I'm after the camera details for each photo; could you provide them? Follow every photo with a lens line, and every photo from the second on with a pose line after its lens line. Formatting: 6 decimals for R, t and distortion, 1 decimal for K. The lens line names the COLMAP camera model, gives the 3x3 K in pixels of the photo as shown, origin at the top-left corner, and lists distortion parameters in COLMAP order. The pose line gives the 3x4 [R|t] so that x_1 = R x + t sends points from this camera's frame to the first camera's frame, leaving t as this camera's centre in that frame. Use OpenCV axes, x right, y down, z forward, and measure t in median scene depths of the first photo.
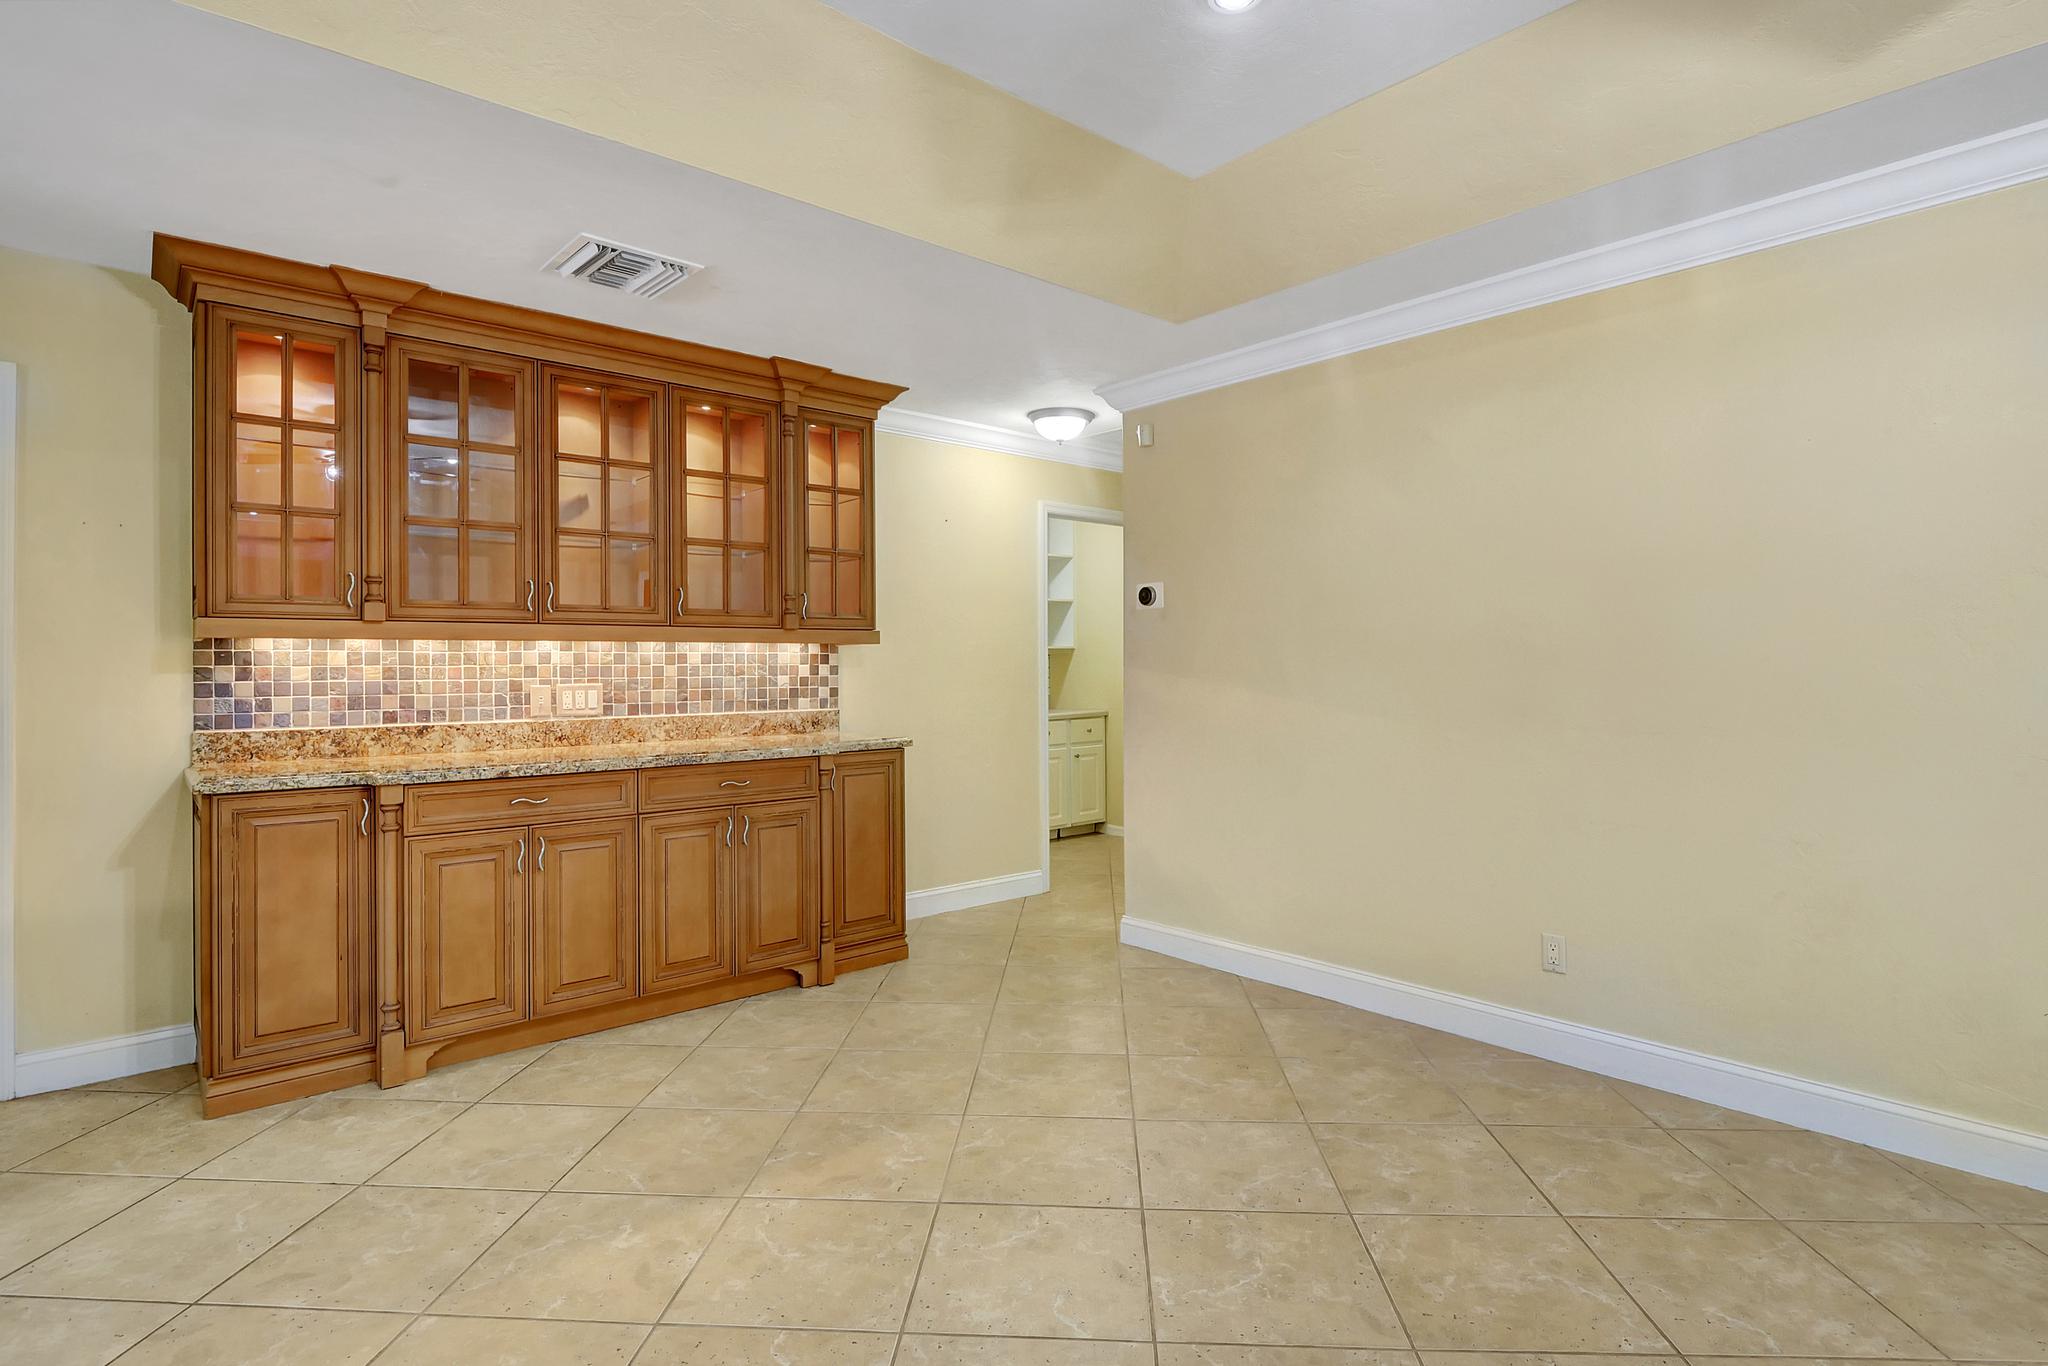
lens RADIAL K [[1013.3, 0, 1032.0], [0, 1013.3, 667.9], [0, 0, 1]] dist [-0.013672, -0.001317]
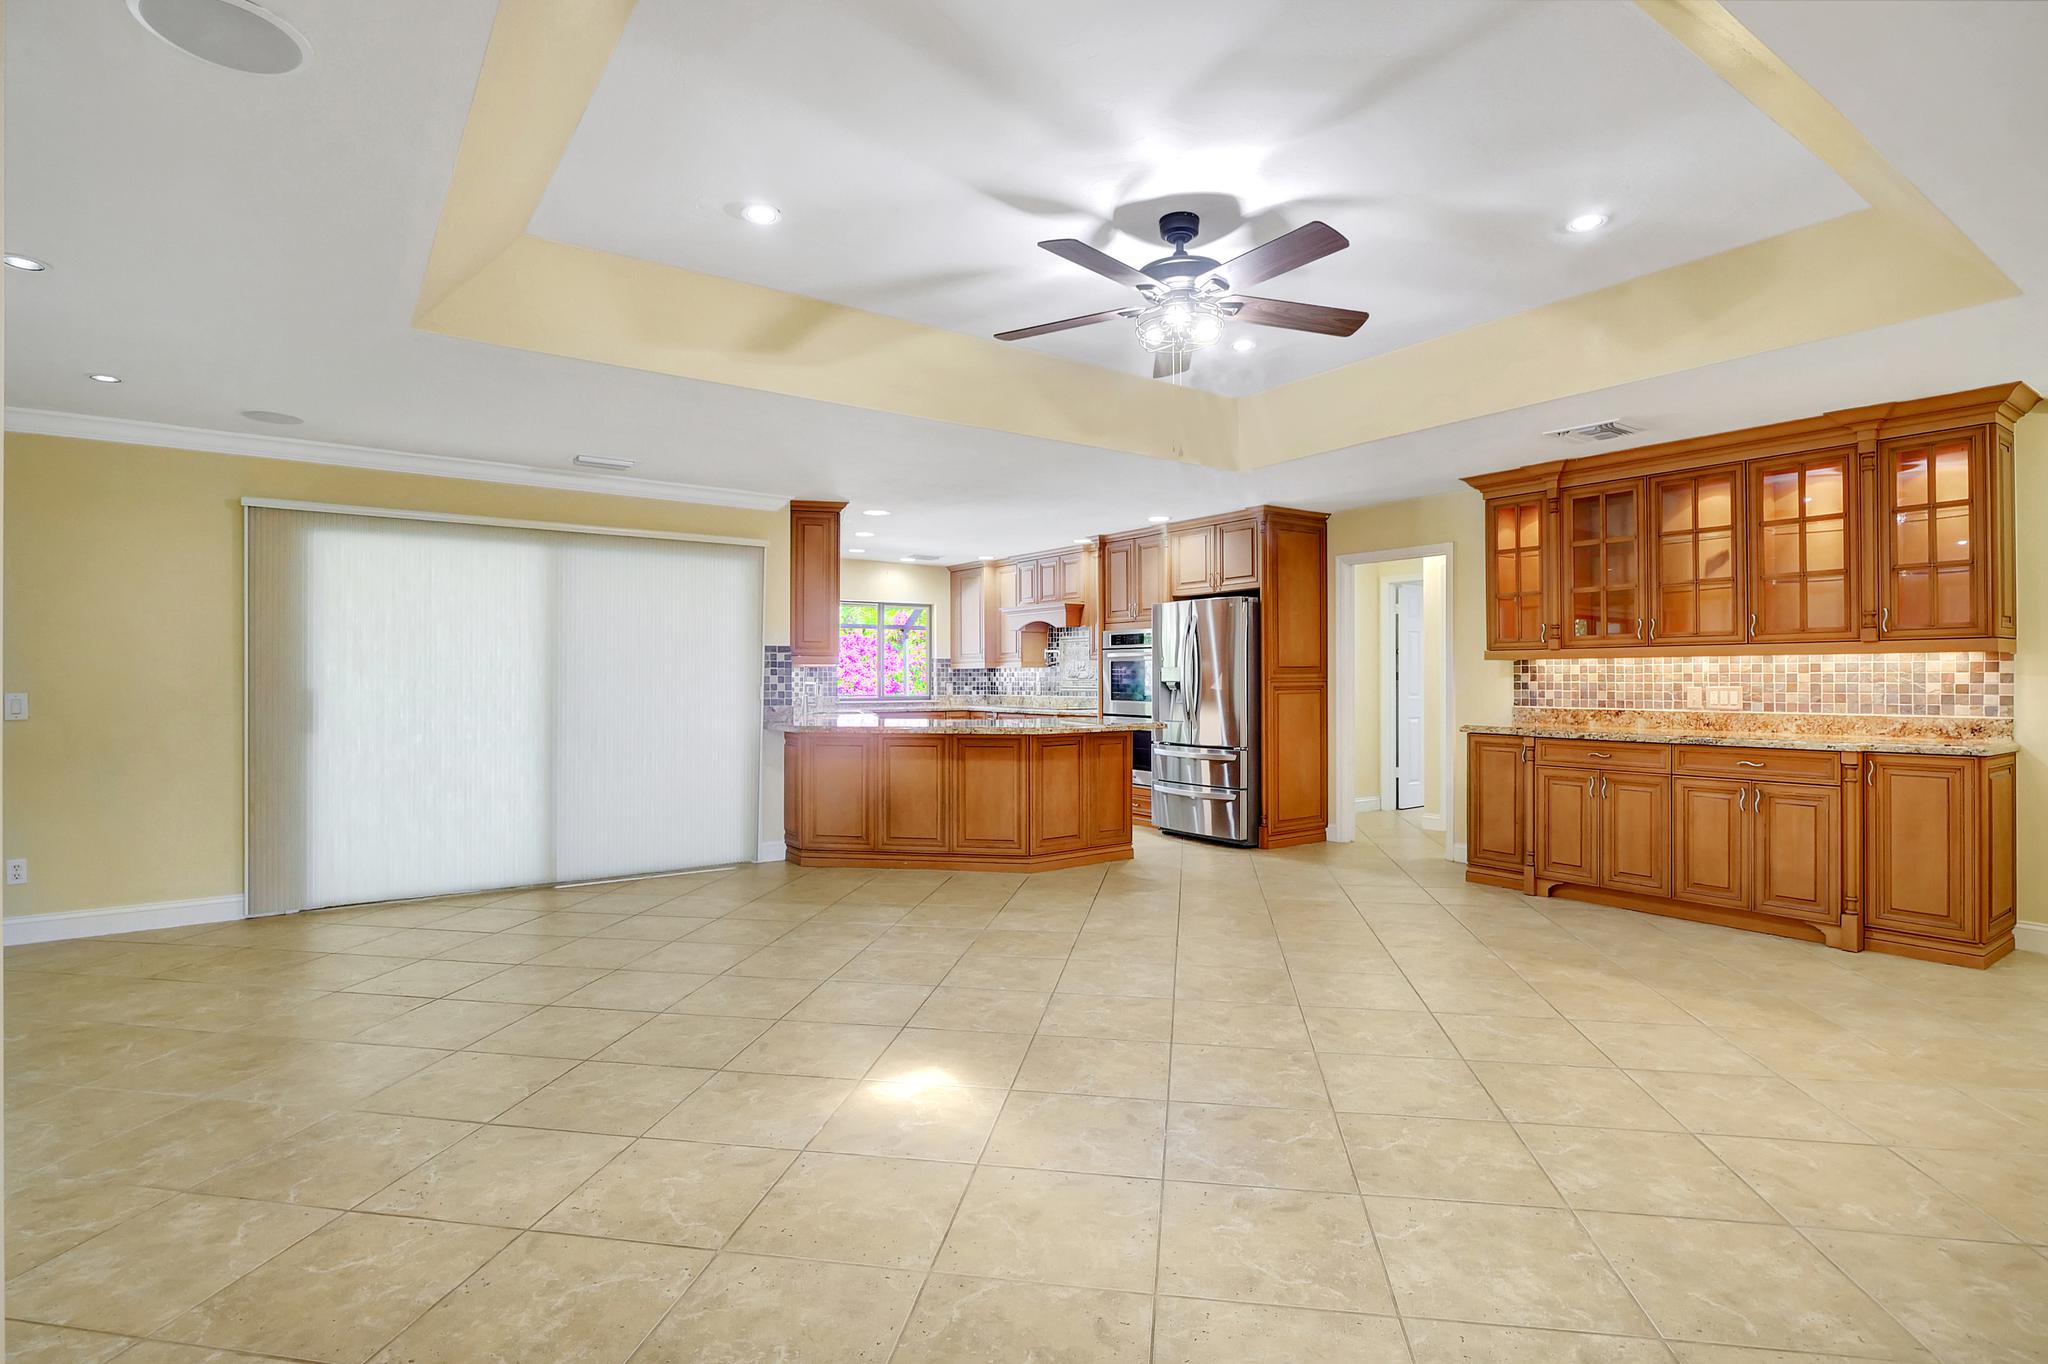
lens RADIAL K [[1013.3, 0, 1013.8], [0, 1013.3, 669.5], [0, 0, 1]] dist [-0.013672, -0.001317]
pose [[-0.116354, -0.004601, -0.993197, 1.096322], [-0.002166, 0.999988, -0.004379, 0.000557], [0.993205, 0.001642, -0.116363, 0.204067]]
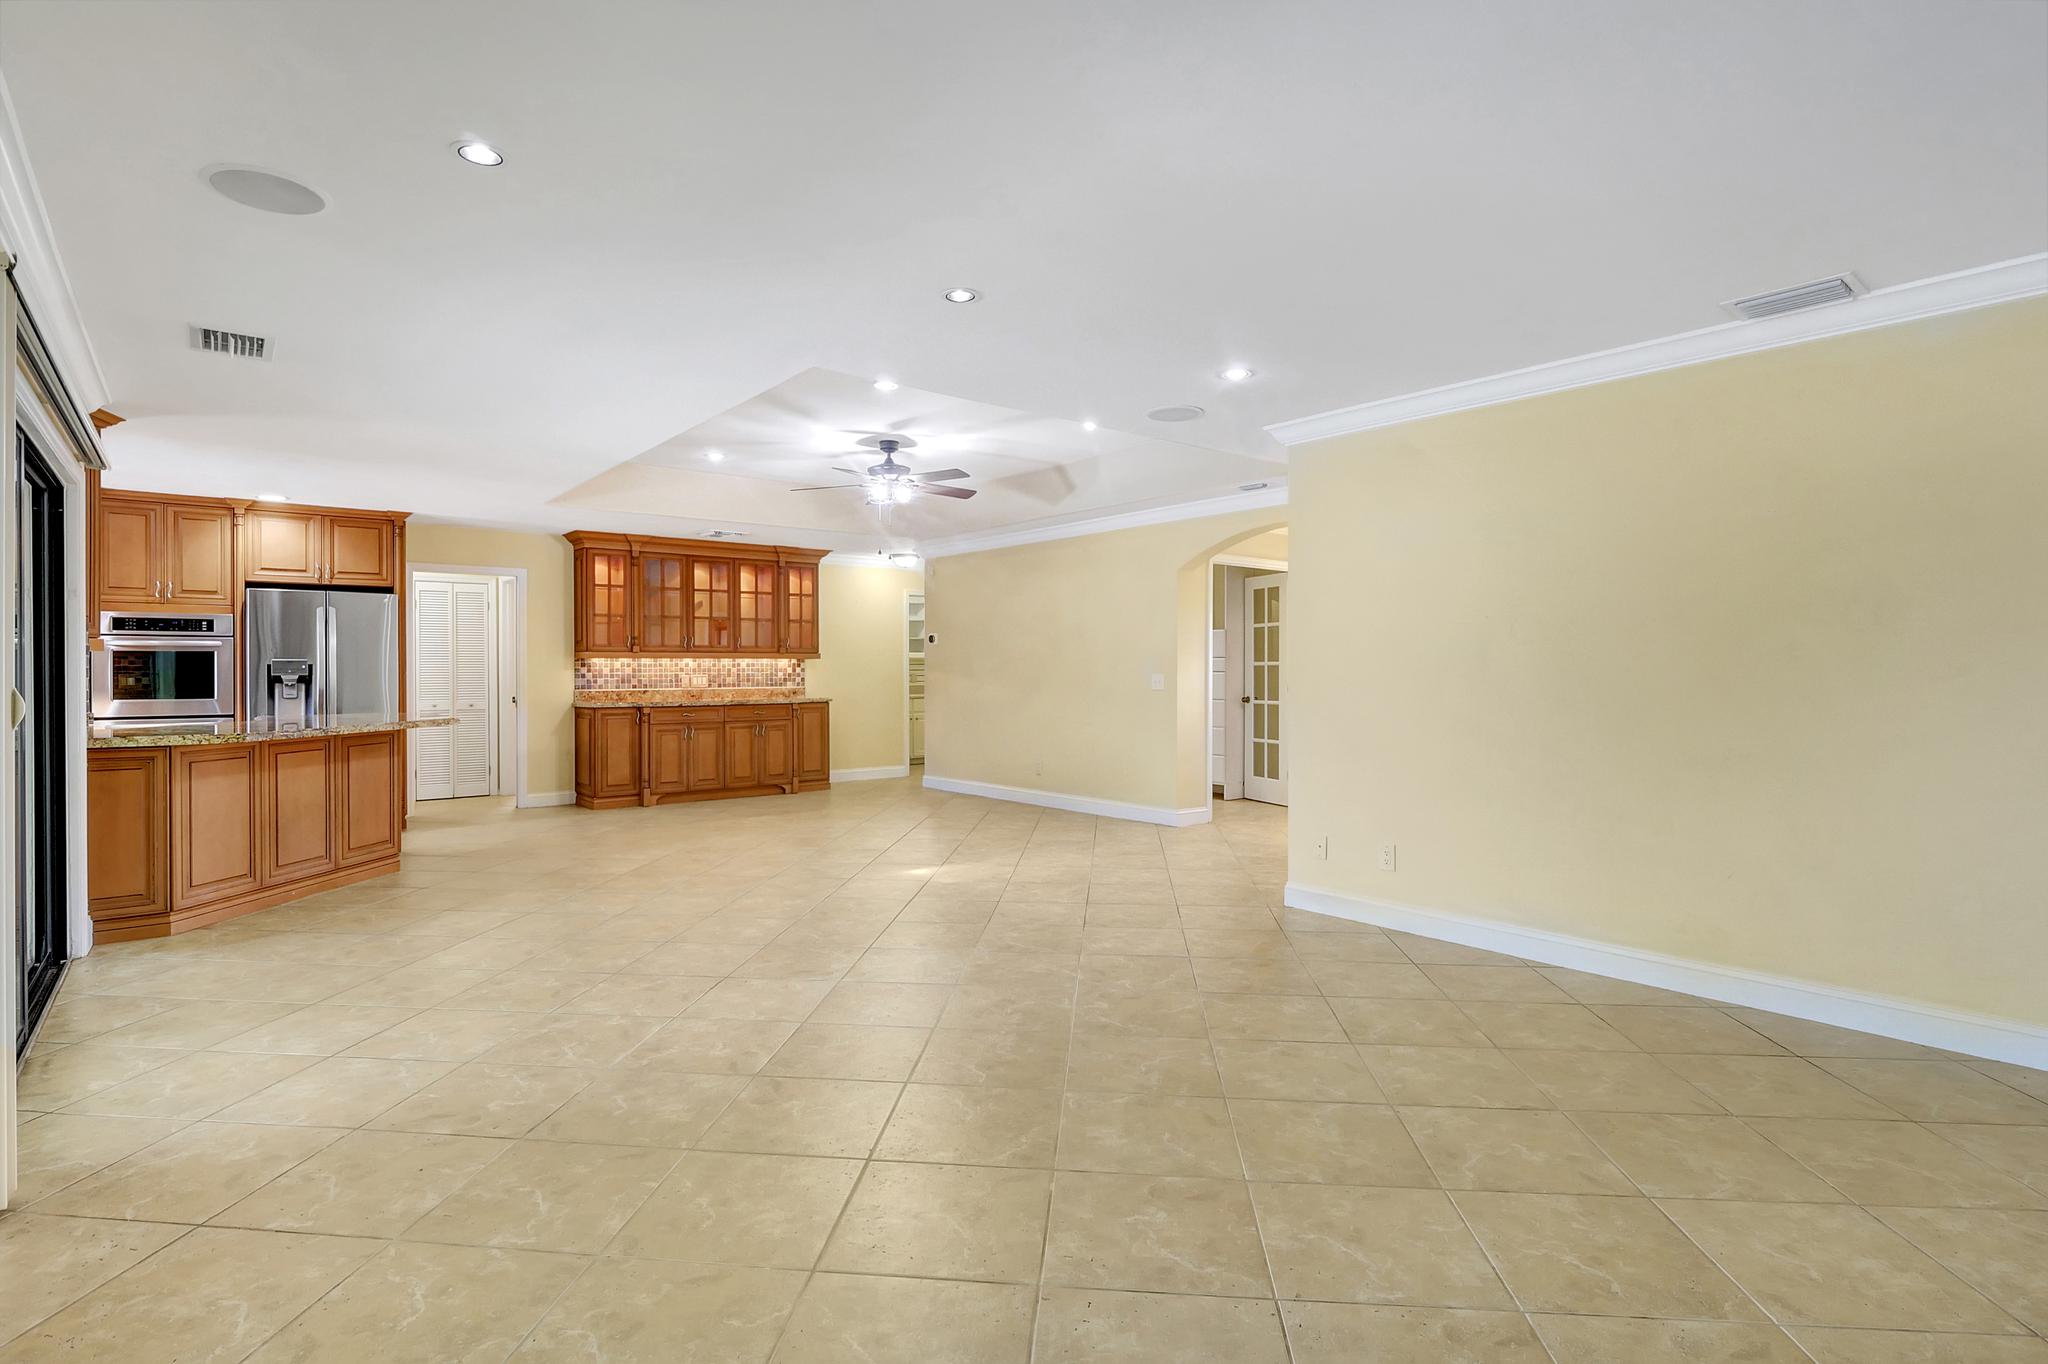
lens RADIAL K [[1013.3, 0, 1022.6], [0, 1013.3, 682.2], [0, 0, 1]] dist [-0.013672, -0.001317]
pose [[0.999275, 0.003343, -0.037932, 0.489111], [-0.002936, 0.999938, 0.010756, 0.004626], [0.037965, -0.010637, 0.999222, -1.601724]]
